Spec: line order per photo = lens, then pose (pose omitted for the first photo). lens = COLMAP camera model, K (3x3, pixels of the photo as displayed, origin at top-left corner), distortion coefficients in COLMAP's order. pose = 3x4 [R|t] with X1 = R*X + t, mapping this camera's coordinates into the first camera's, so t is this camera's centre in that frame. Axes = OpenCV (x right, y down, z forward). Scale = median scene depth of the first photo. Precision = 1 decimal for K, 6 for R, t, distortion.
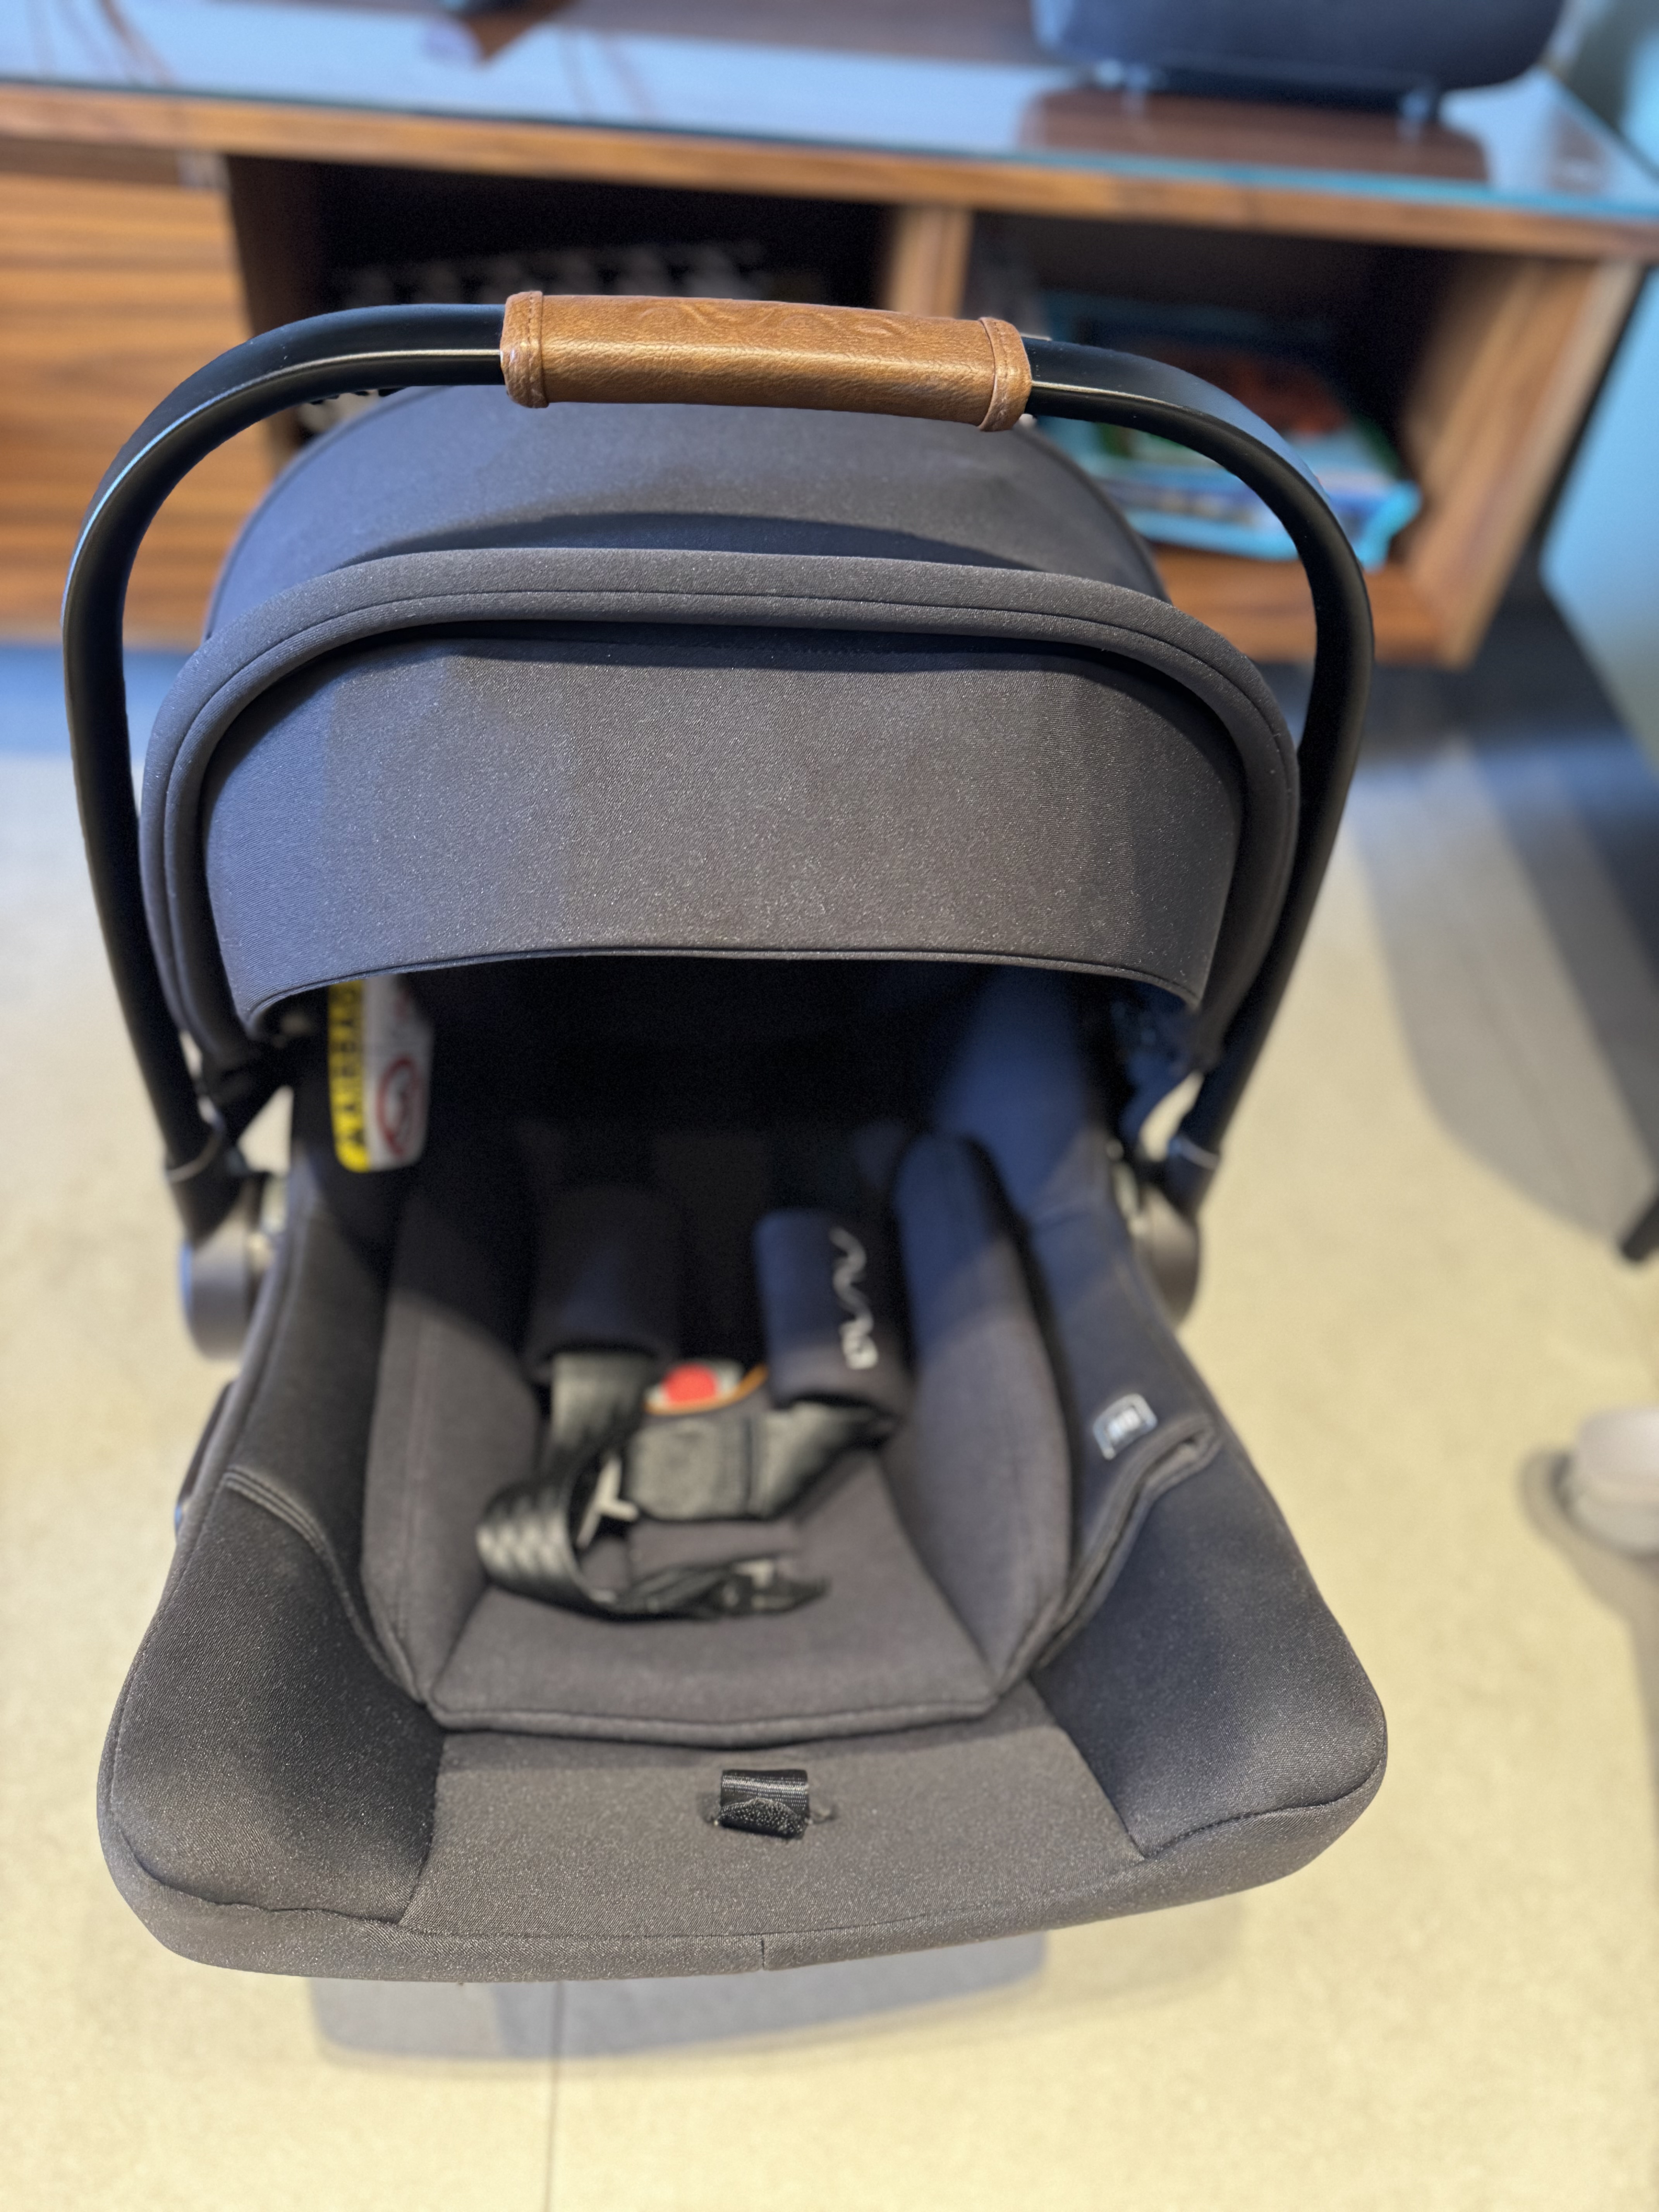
lens RADIAL K [[1549.9, 0, 836.2], [0, 1549.9, 1181.3], [0, 0, 1]] dist [0.000090, -0.019850]
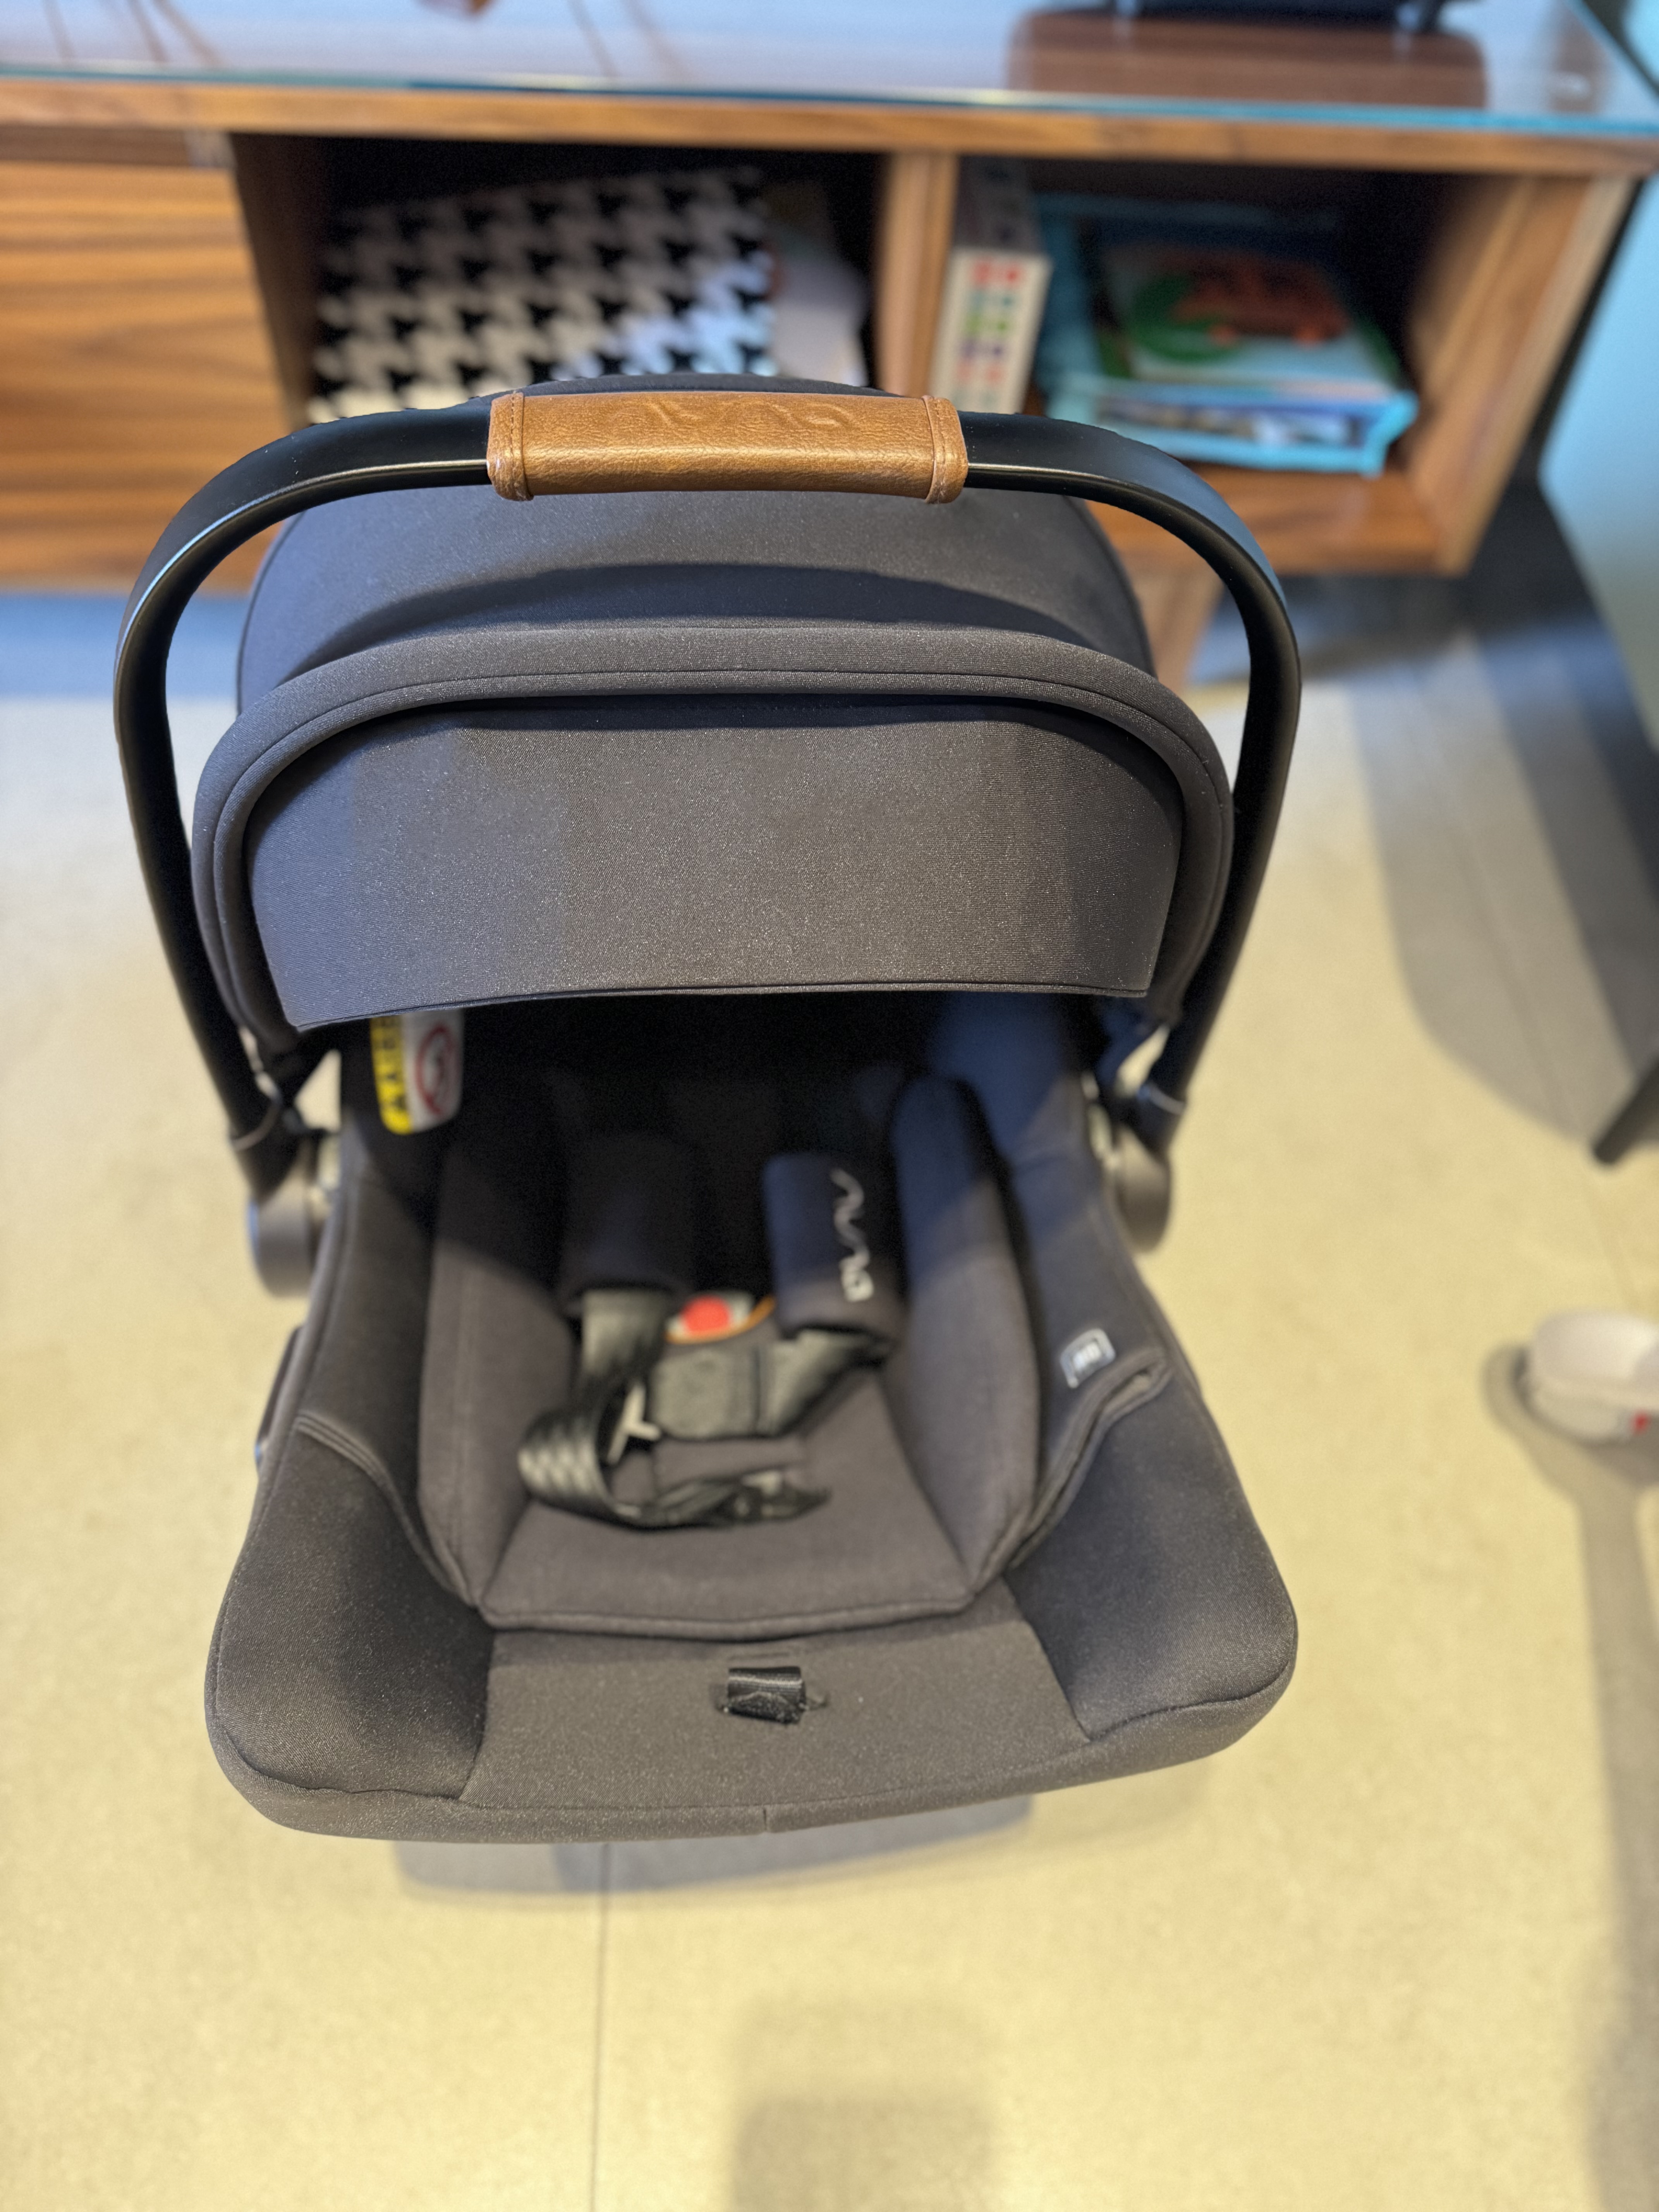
lens RADIAL K [[1510.5, 0, 830.2], [0, 1510.5, 1188.0], [0, 0, 1]] dist [0.045673, -0.094538]
pose [[0.999365, -0.015133, -0.032273, 0.038399], [0.018176, 0.995197, 0.096191, -0.076369], [0.030663, -0.096716, 0.994840, -0.088709]]
